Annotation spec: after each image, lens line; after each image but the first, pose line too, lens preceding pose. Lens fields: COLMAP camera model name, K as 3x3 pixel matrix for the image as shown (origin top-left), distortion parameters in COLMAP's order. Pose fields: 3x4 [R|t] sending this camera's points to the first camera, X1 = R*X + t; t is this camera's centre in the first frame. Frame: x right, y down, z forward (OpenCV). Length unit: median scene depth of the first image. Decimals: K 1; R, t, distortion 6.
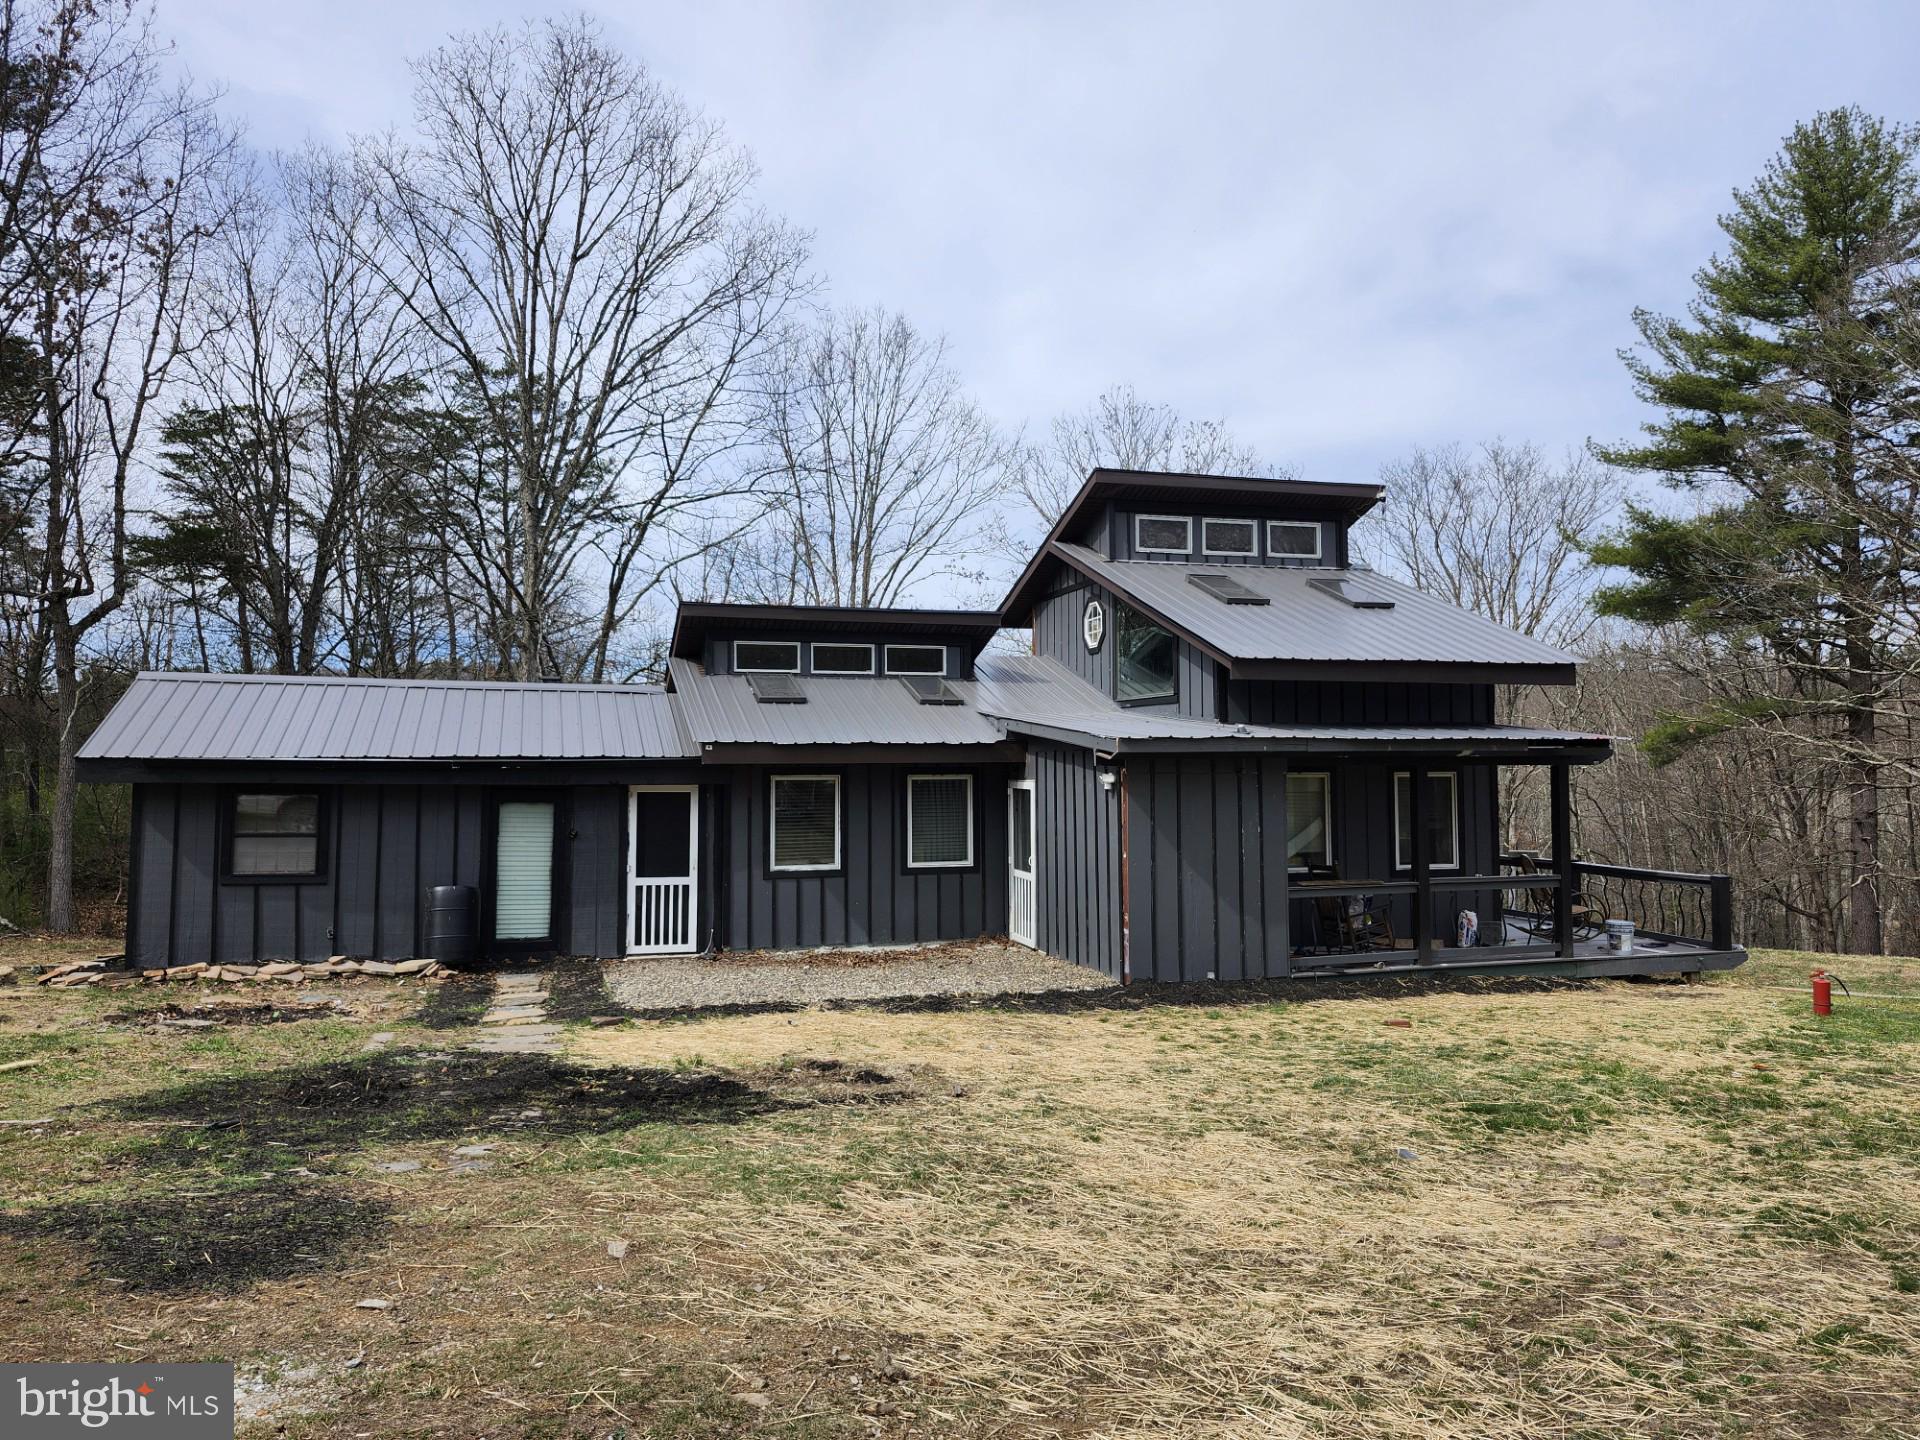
lens RADIAL K [[1319.8, 0, 959.4], [0, 1319.8, 720.9], [0, 0, 1]] dist [0.084168, -0.093775]
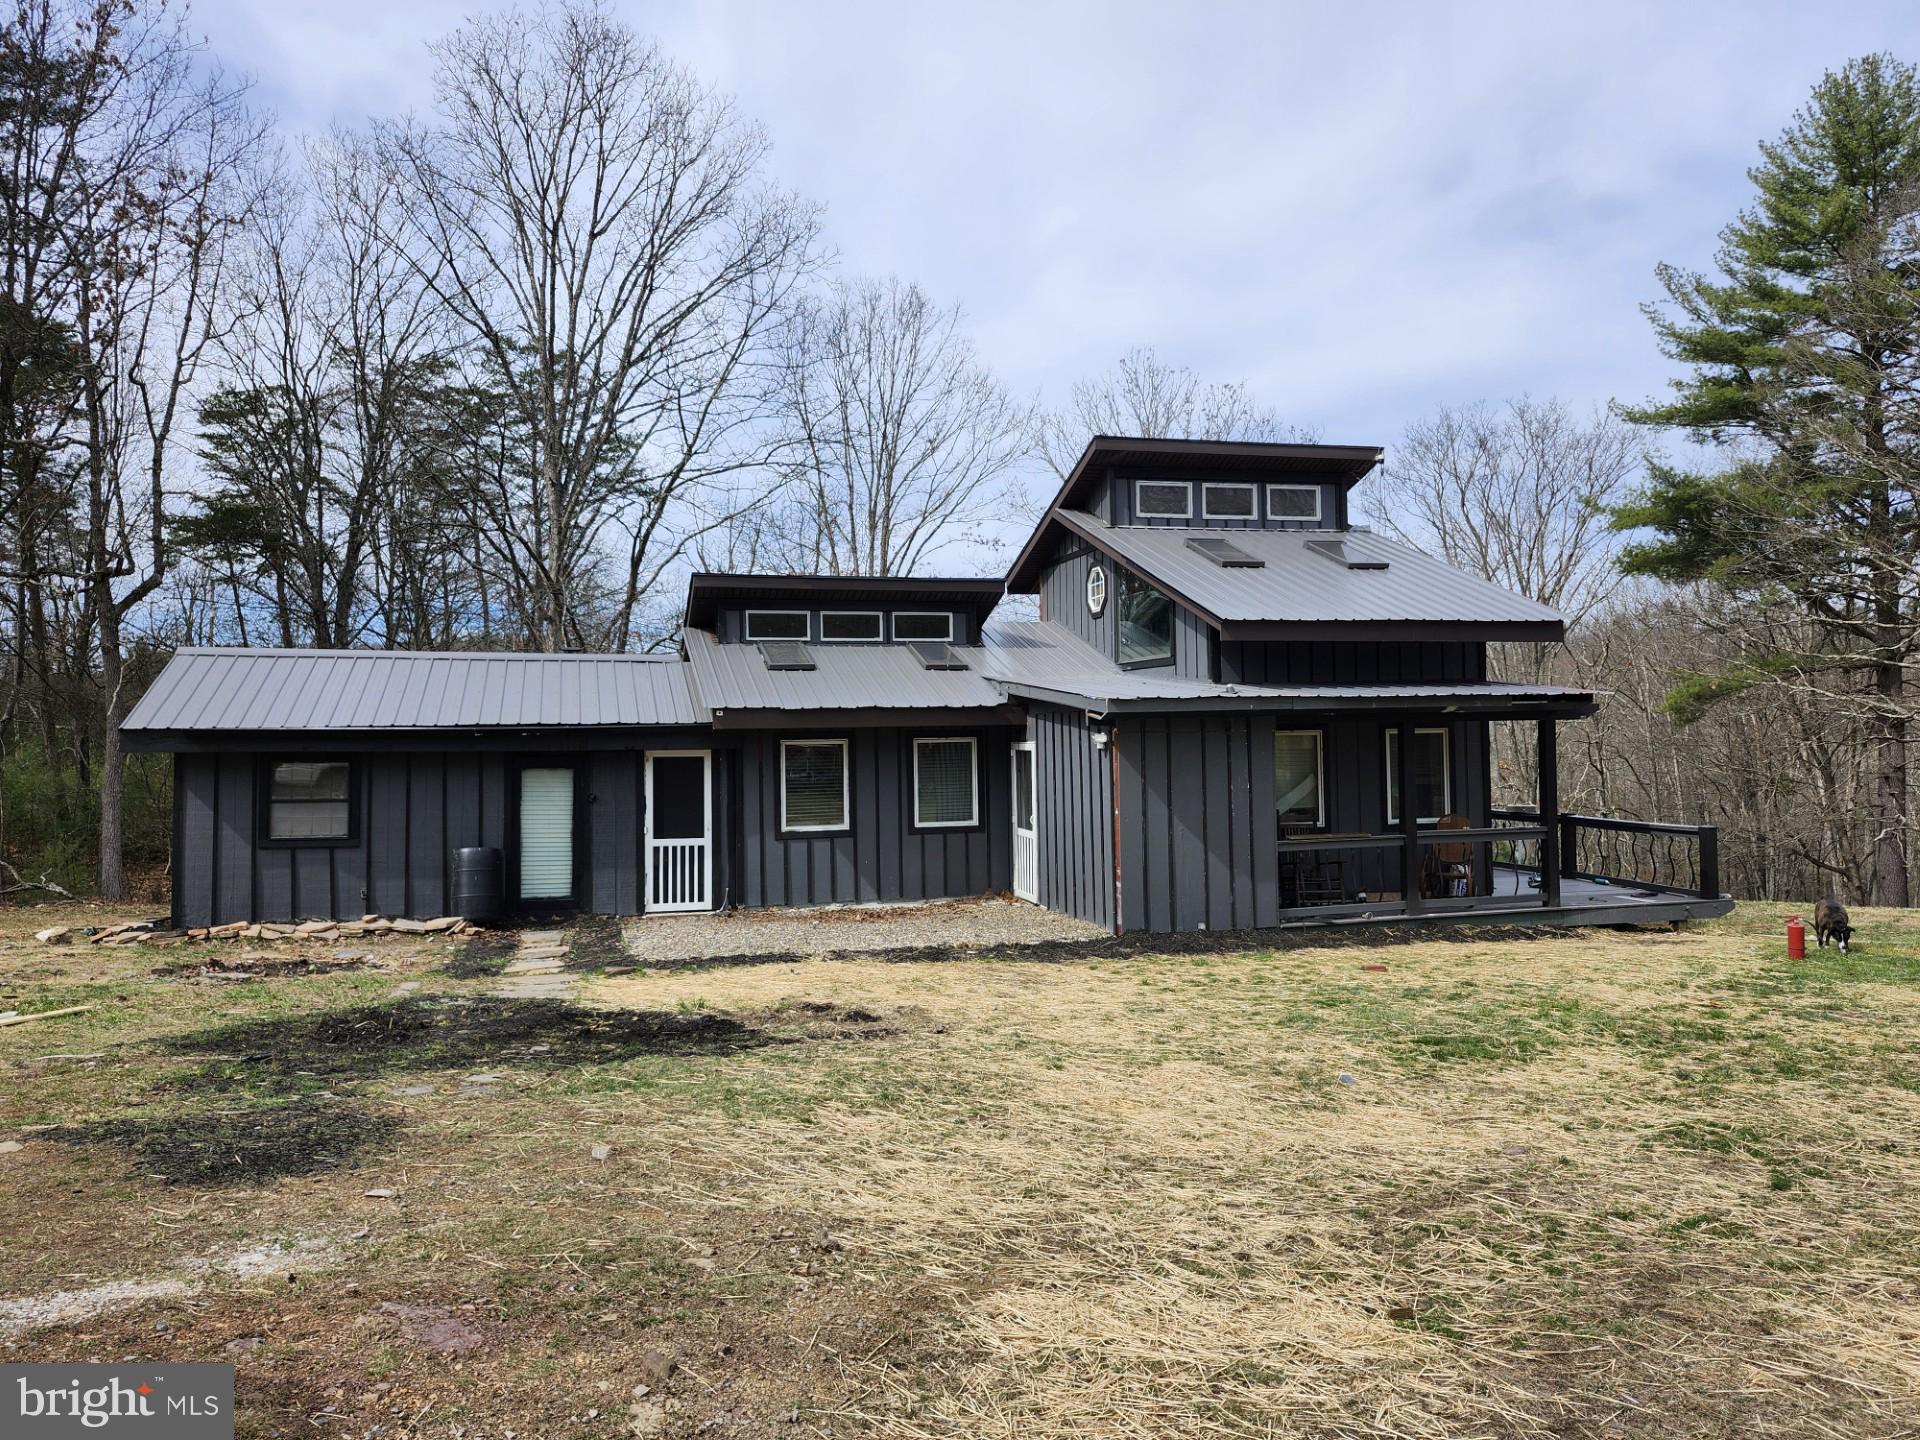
lens RADIAL K [[1319.5, 0, 960.6], [0, 1319.5, 716.3], [0, 0, 1]] dist [0.098438, -0.122390]
pose [[0.999600, -0.011909, -0.025638, 0.024825], [0.012445, 0.999705, 0.020880, 0.003062], [0.025381, -0.021190, 0.999453, -0.032845]]
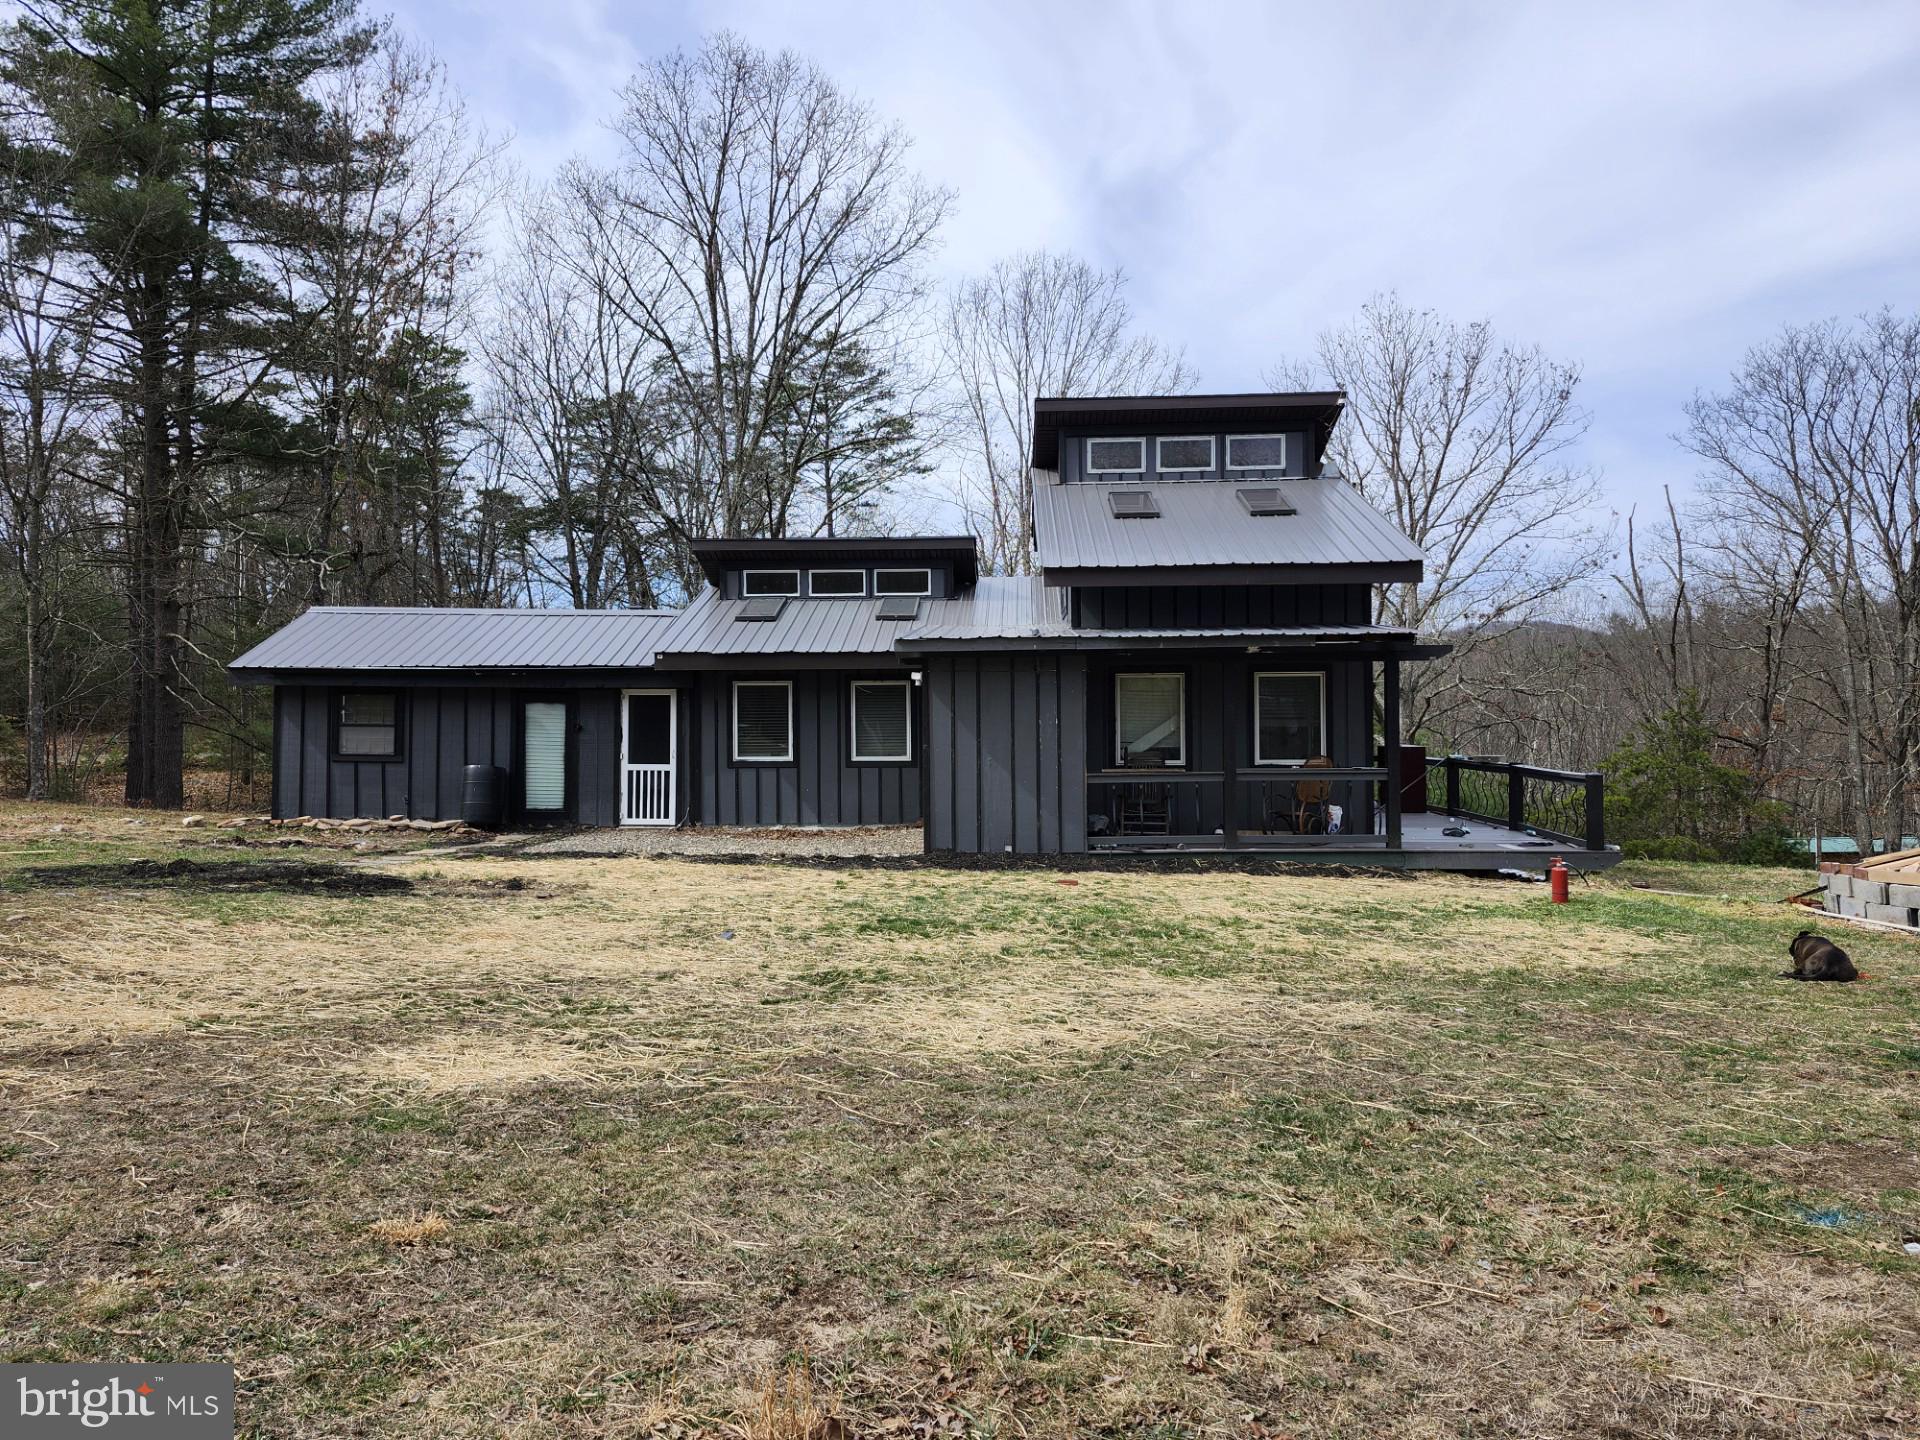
lens RADIAL K [[1315.4, 0, 965.3], [0, 1315.4, 709.0], [0, 0, 1]] dist [0.099694, -0.121496]
pose [[0.944505, -0.002248, -0.328489, 0.443922], [0.014086, 0.999334, 0.033663, 0.028982], [0.328195, -0.036422, 0.943908, -0.058093]]
